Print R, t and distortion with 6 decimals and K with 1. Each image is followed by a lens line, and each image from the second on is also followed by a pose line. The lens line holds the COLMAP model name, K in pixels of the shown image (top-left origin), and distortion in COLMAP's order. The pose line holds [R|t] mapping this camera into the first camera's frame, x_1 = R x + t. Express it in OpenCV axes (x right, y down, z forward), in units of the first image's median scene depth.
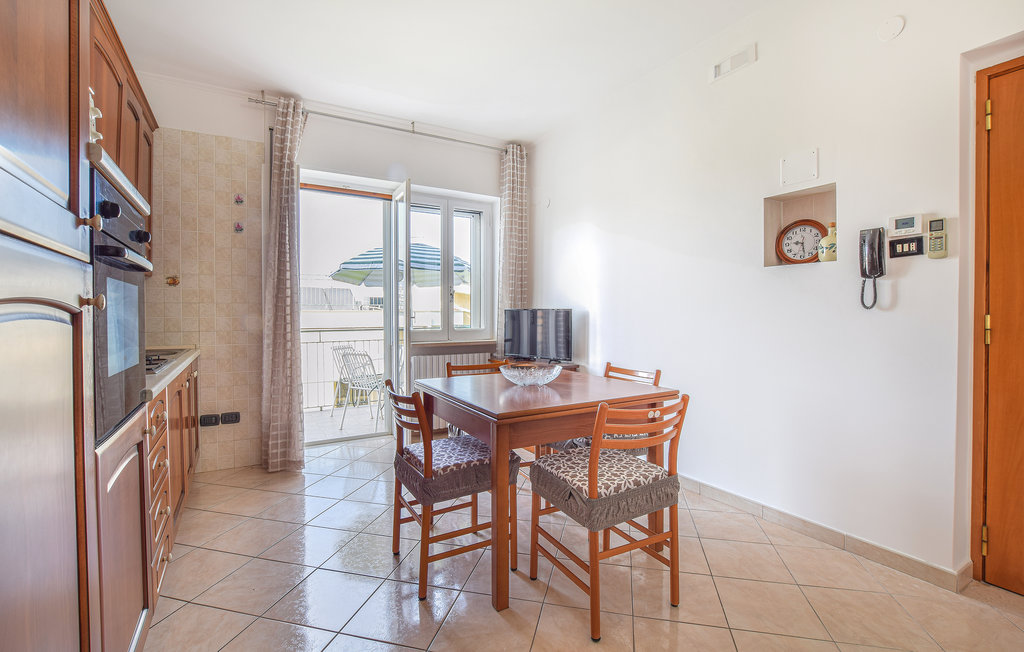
lens RADIAL K [[463.2, 0, 515.0], [0, 463.2, 320.6], [0, 0, 1]] dist [-0.000579, -0.000017]
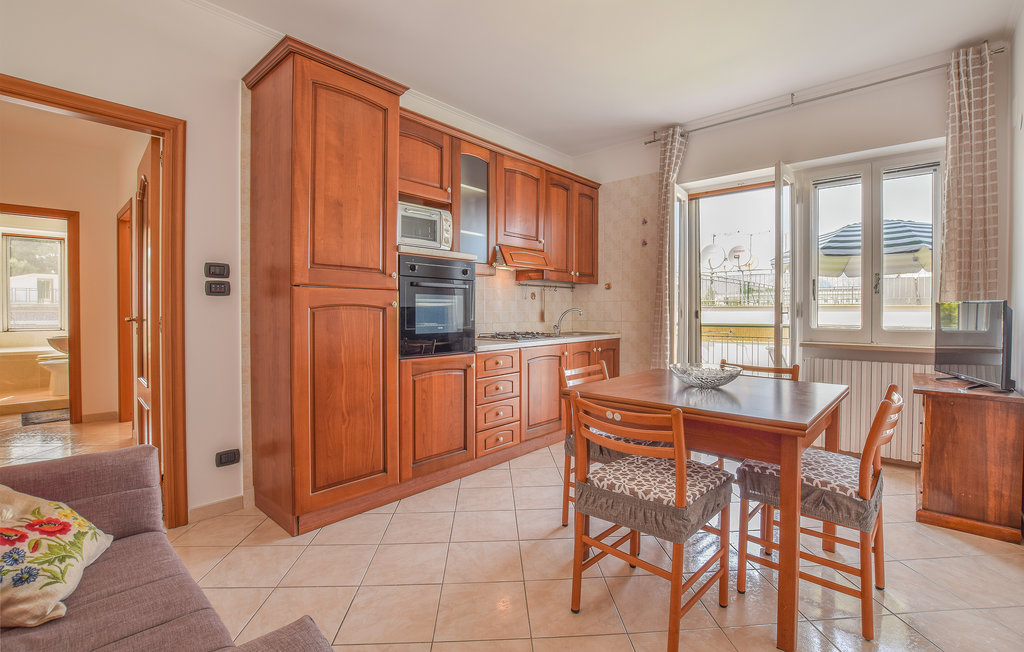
lens RADIAL K [[470.1, 0, 507.8], [0, 470.1, 311.7], [0, 0, 1]] dist [0.000169, -0.000002]
pose [[0.290921, 0.006845, -0.956723, 0.557439], [-0.015874, 0.999871, 0.002327, -0.003435], [0.956615, 0.014511, 0.290992, 0.249353]]
